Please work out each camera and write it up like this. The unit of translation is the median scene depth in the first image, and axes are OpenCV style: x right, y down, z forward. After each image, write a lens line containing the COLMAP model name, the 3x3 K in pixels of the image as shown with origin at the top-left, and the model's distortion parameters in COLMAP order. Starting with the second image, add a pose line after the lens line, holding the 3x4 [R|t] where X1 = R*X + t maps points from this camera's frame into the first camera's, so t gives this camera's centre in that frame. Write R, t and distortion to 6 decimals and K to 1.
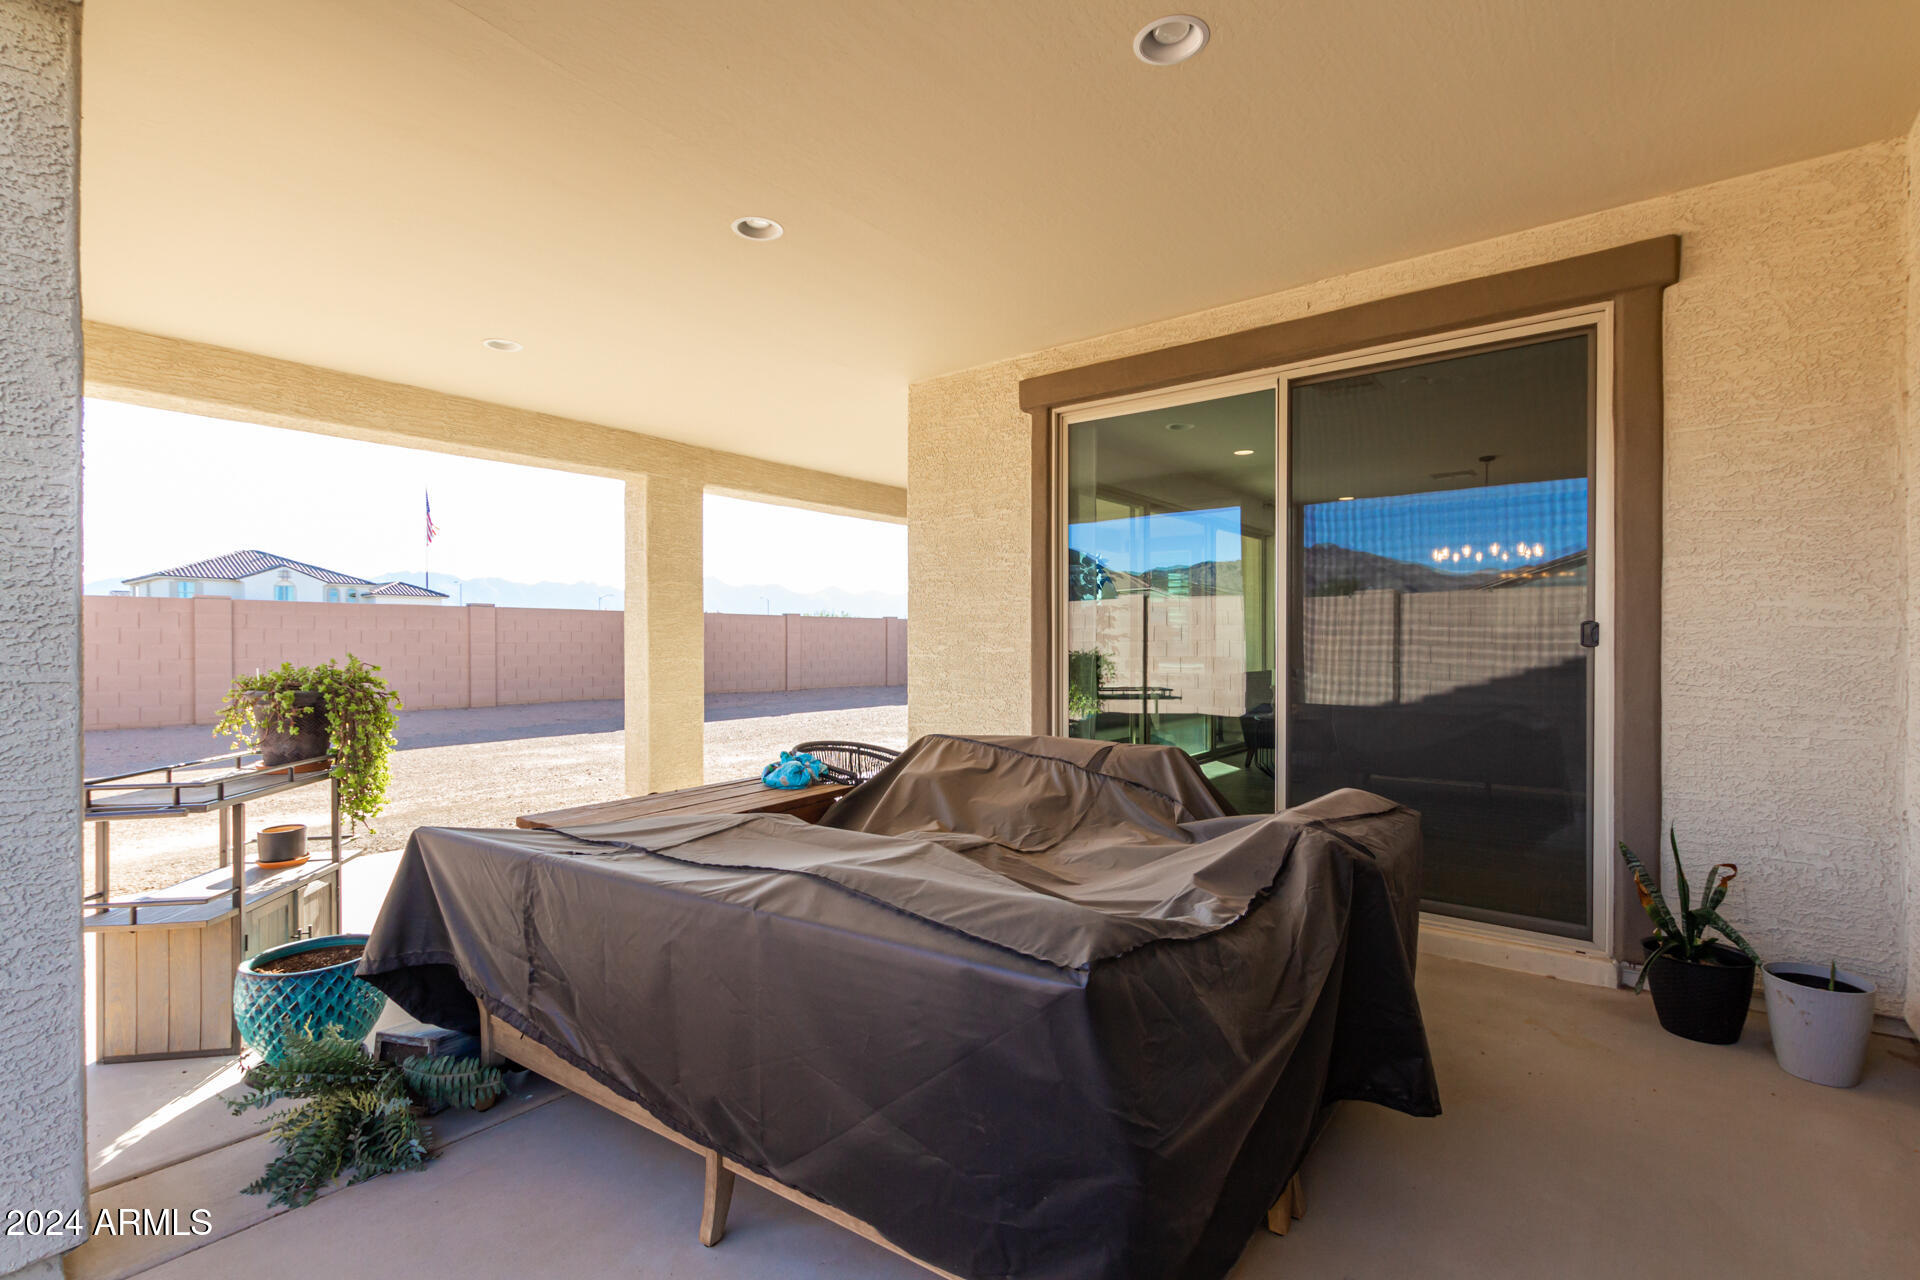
lens RADIAL K [[870.4, 0, 957.7], [0, 870.4, 646.3], [0, 0, 1]] dist [0.009884, -0.000435]
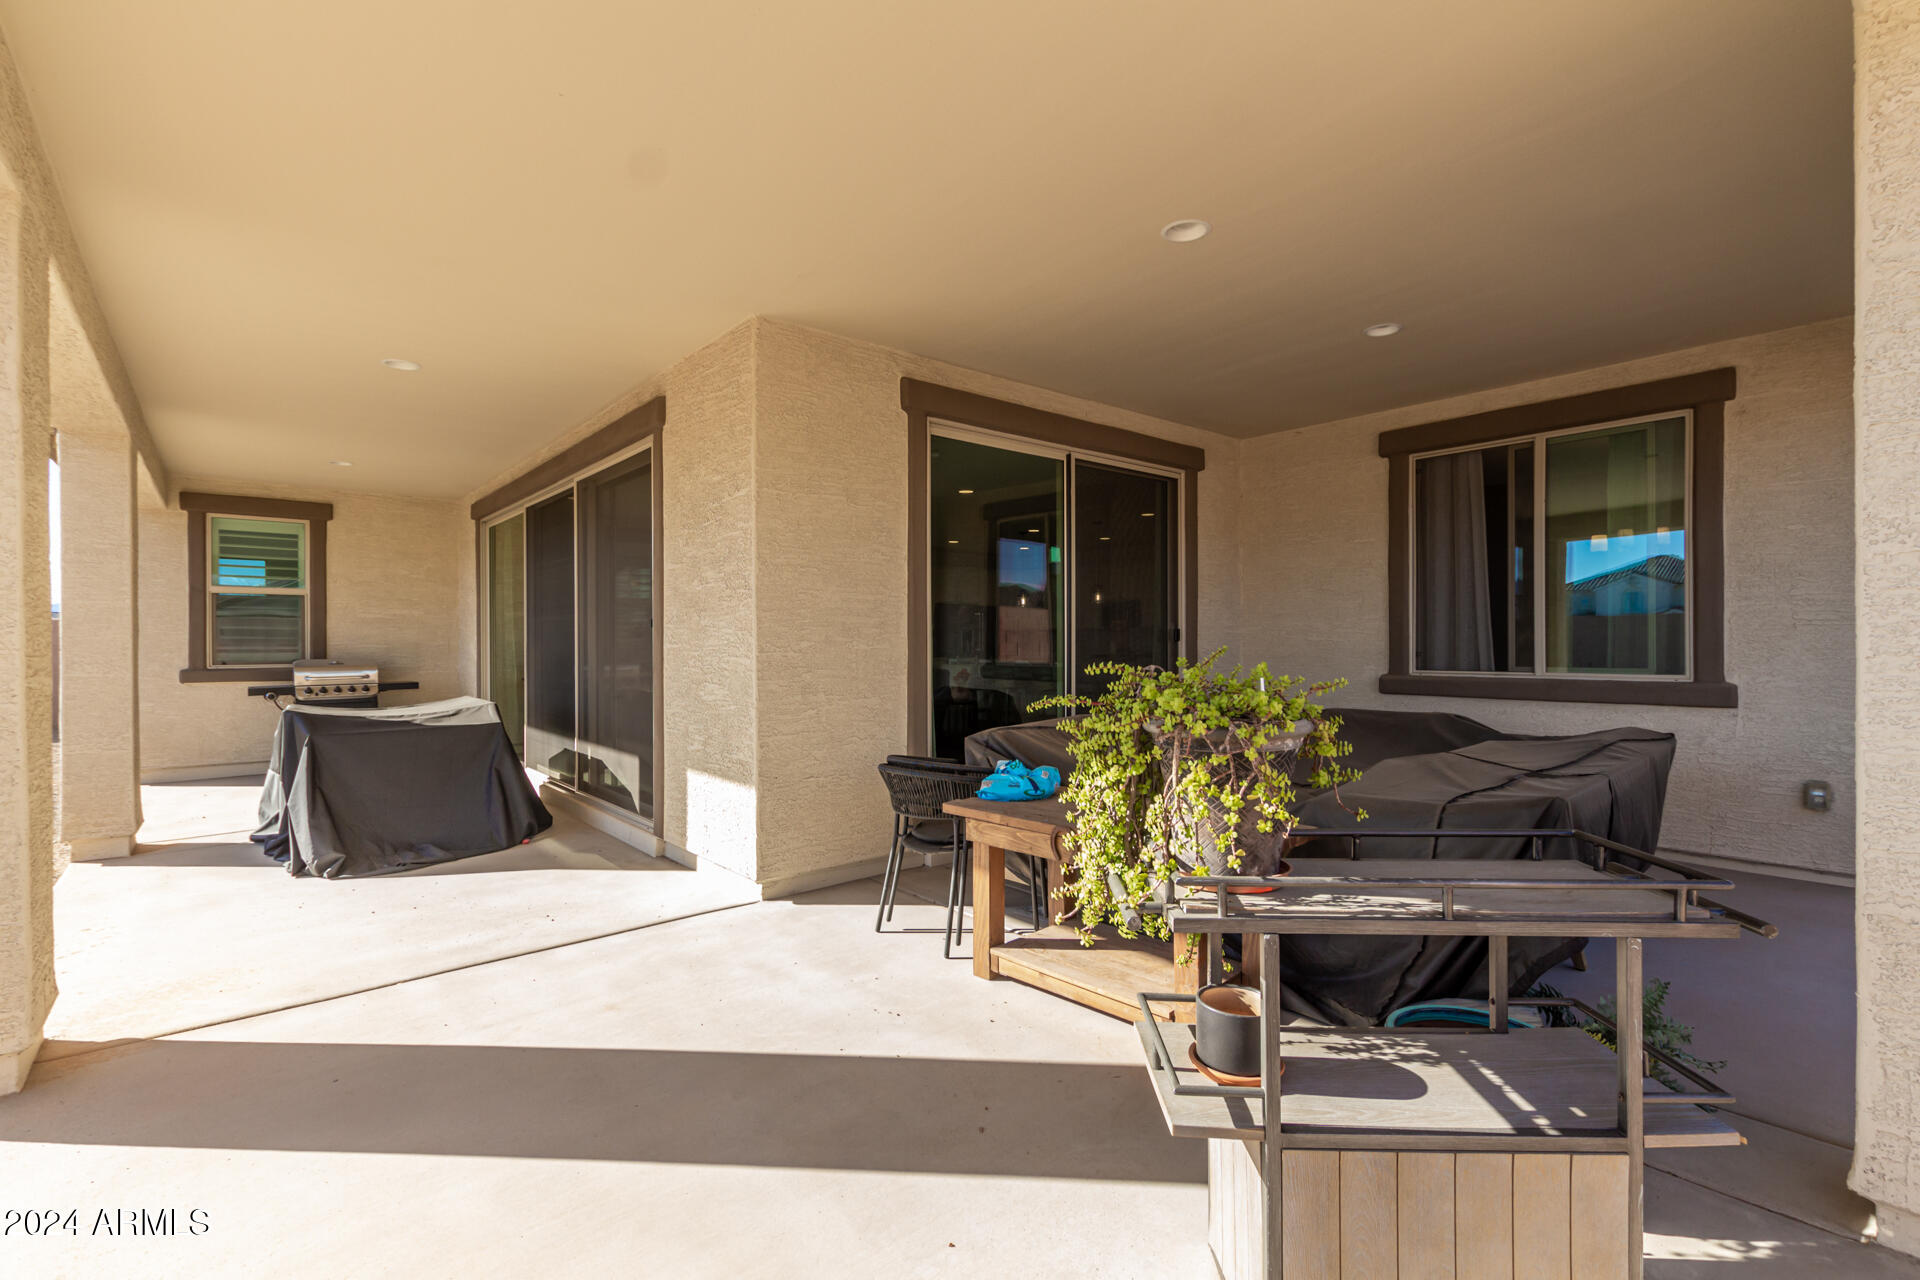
lens RADIAL K [[870.4, 0, 971.0], [0, 870.4, 637.6], [0, 0, 1]] dist [0.009884, -0.000435]
pose [[0.209835, 0.006479, 0.977715, -1.060763], [0.010063, 0.999911, -0.008785, 0.005323], [-0.977685, 0.011682, 0.209752, 0.850990]]
